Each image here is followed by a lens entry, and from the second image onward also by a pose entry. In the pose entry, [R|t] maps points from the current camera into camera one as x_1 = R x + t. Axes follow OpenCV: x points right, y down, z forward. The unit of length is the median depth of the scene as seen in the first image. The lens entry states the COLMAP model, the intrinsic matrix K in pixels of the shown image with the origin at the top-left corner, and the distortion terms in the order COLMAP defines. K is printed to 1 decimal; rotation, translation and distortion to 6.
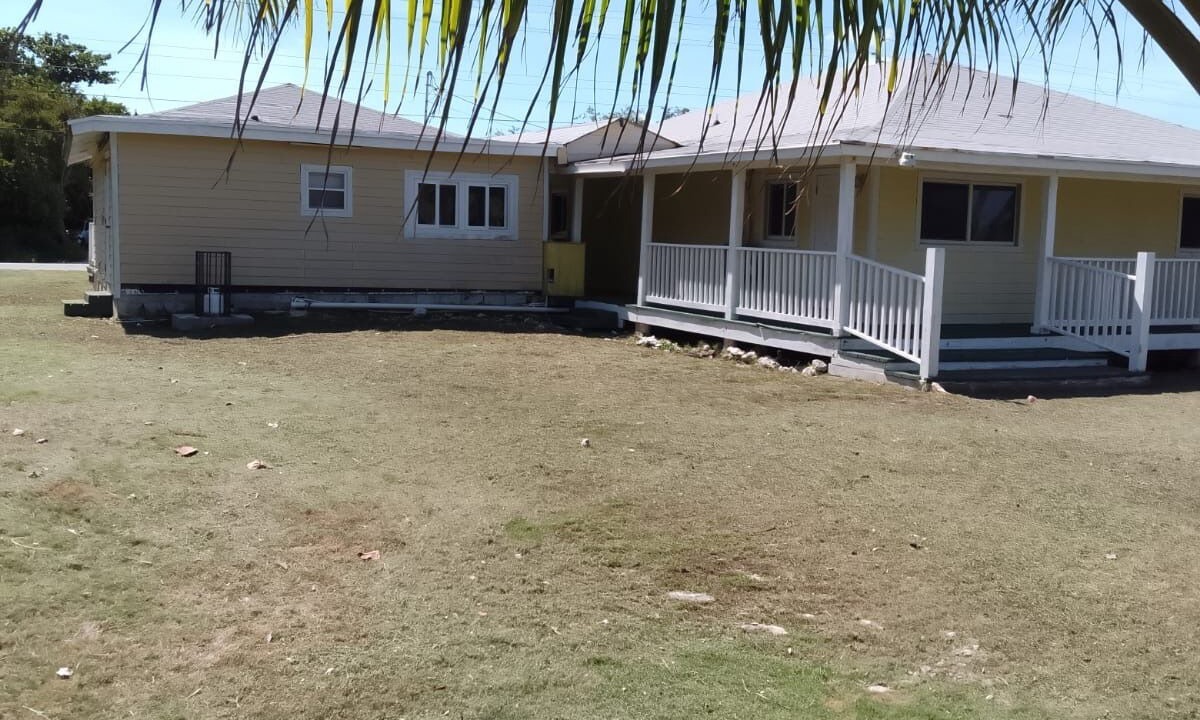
lens RADIAL K [[1152.6, 0, 601.9], [0, 1152.6, 335.4], [0, 0, 1]] dist [-0.027833, 0.003907]
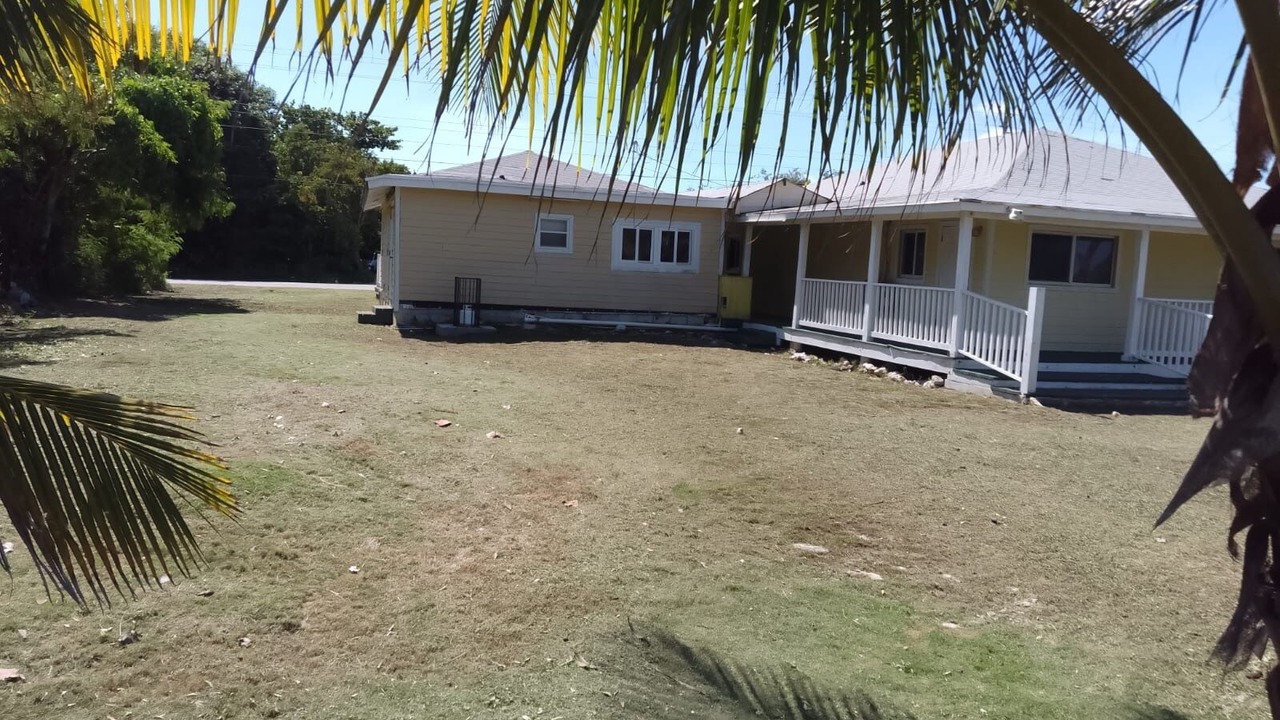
lens RADIAL K [[919.8, 0, 640.0], [0, 919.8, 360.0], [0, 0, 1]] dist [-0.008881, -0.004446]
pose [[0.989703, 0.034731, -0.138861, 0.011621], [-0.033321, 0.999367, 0.012468, 0.003343], [0.139206, -0.007712, 0.990233, -0.029342]]
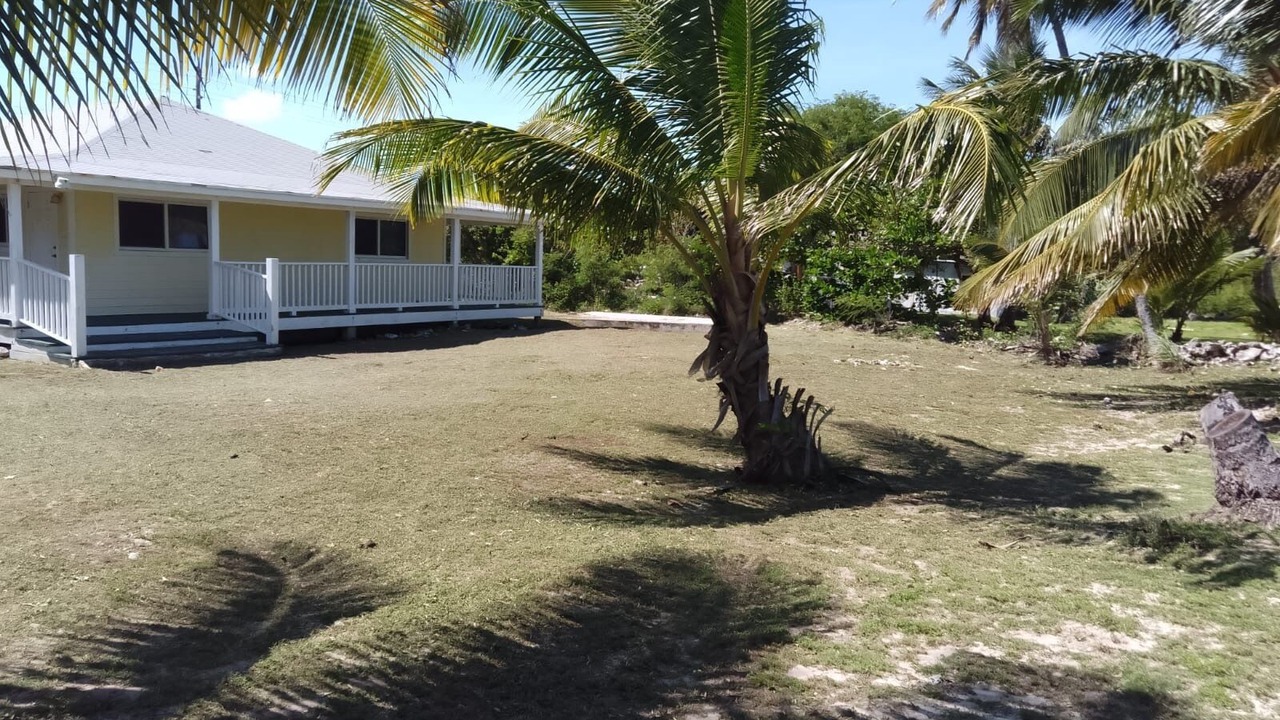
lens RADIAL K [[919.8, 0, 640.0], [0, 919.8, 360.0], [0, 0, 1]] dist [-0.008881, -0.004446]
pose [[0.829668, -0.055965, 0.555445, 0.275448], [0.031721, 0.998081, 0.053181, 0.006714], [-0.557356, -0.026503, 0.829851, -0.220344]]
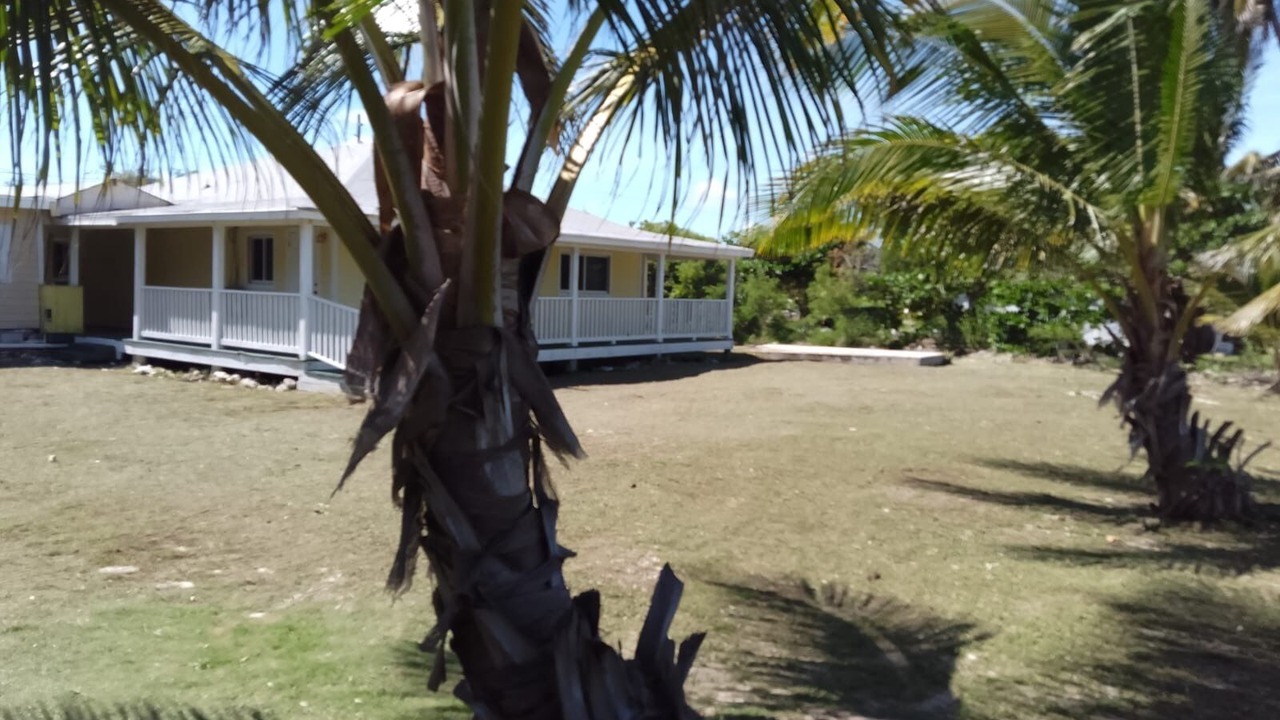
lens RADIAL K [[913.6, 0, 618.9], [0, 913.6, 347.0], [0, 0, 1]] dist [-0.008305, -0.007517]
pose [[0.882019, -0.030899, 0.470199, 0.049056], [0.036127, 0.999345, -0.002098, 0.001616], [-0.469826, 0.018838, 0.882558, -0.073650]]
